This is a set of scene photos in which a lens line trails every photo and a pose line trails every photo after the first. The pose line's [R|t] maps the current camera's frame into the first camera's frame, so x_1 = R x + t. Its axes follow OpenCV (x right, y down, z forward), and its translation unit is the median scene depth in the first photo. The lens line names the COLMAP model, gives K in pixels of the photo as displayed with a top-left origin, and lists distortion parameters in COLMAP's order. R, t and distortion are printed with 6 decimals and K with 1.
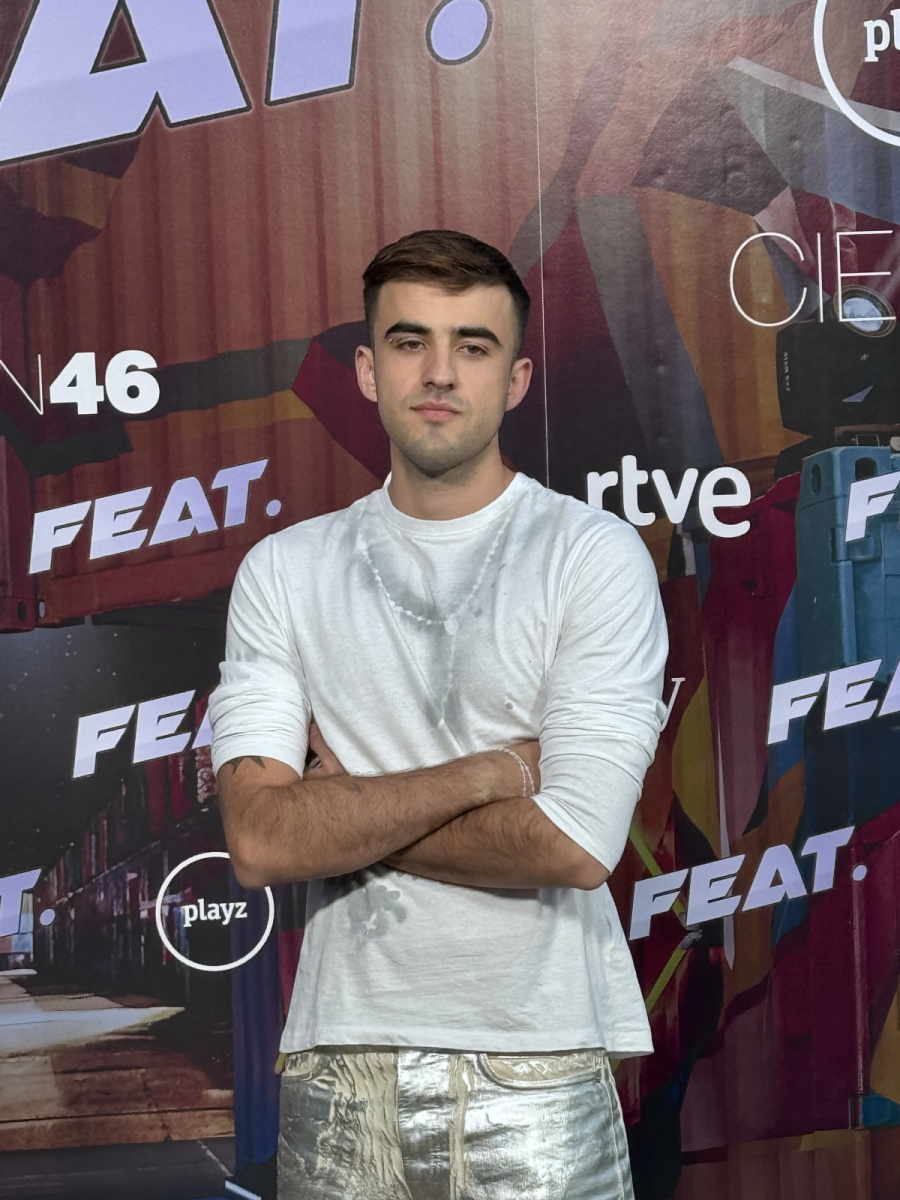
lens RADIAL K [[4147.6, 0, 446.2], [0, 4147.6, 686.0], [0, 0, 1]] dist [0.083649, 0.427215]
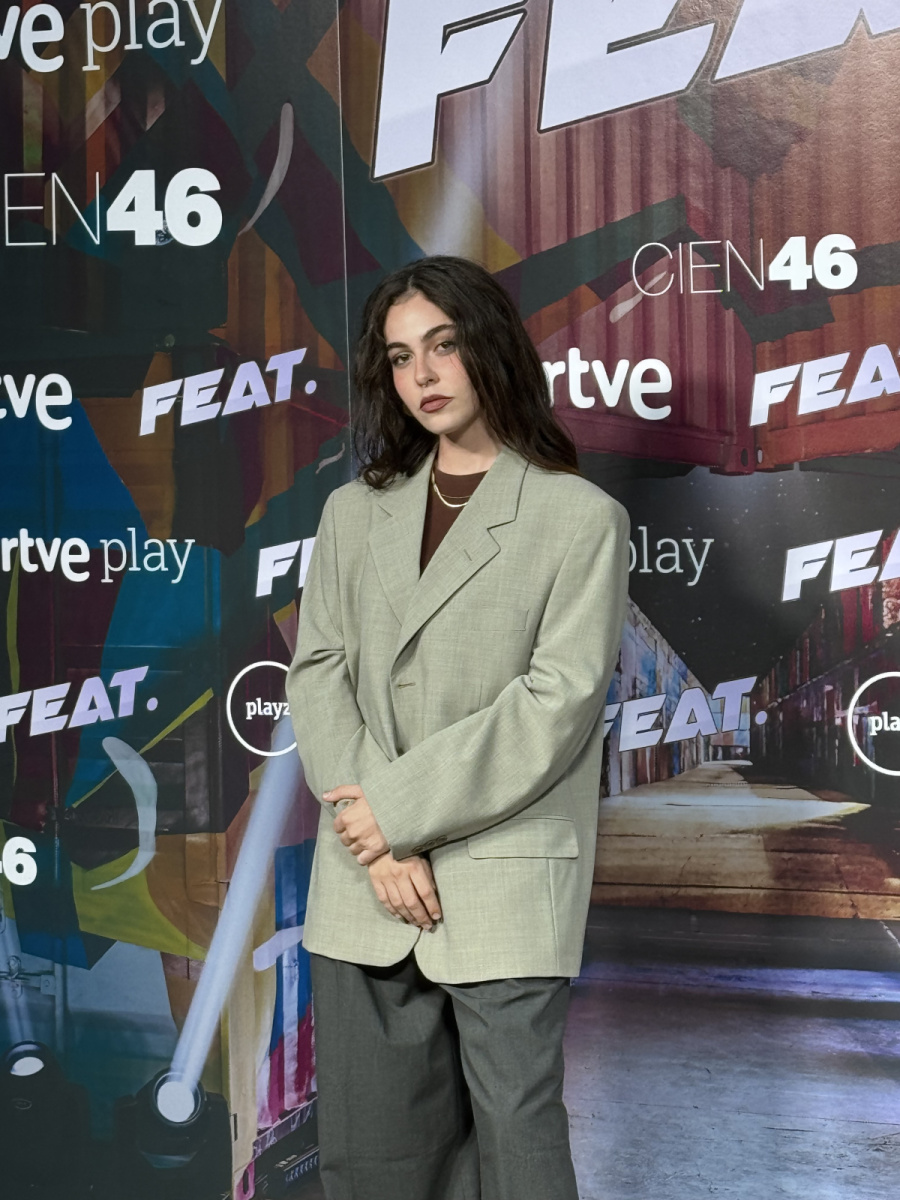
lens RADIAL K [[3816.4, 0, 450.0], [0, 3816.4, 600.0], [0, 0, 1]] dist [0.101643, 0.894886]
pose [[0.788824, 0.052878, -0.612341, 0.494867], [-0.033016, 0.998499, 0.043693, -0.022041], [0.613732, -0.014249, 0.789386, 0.091222]]
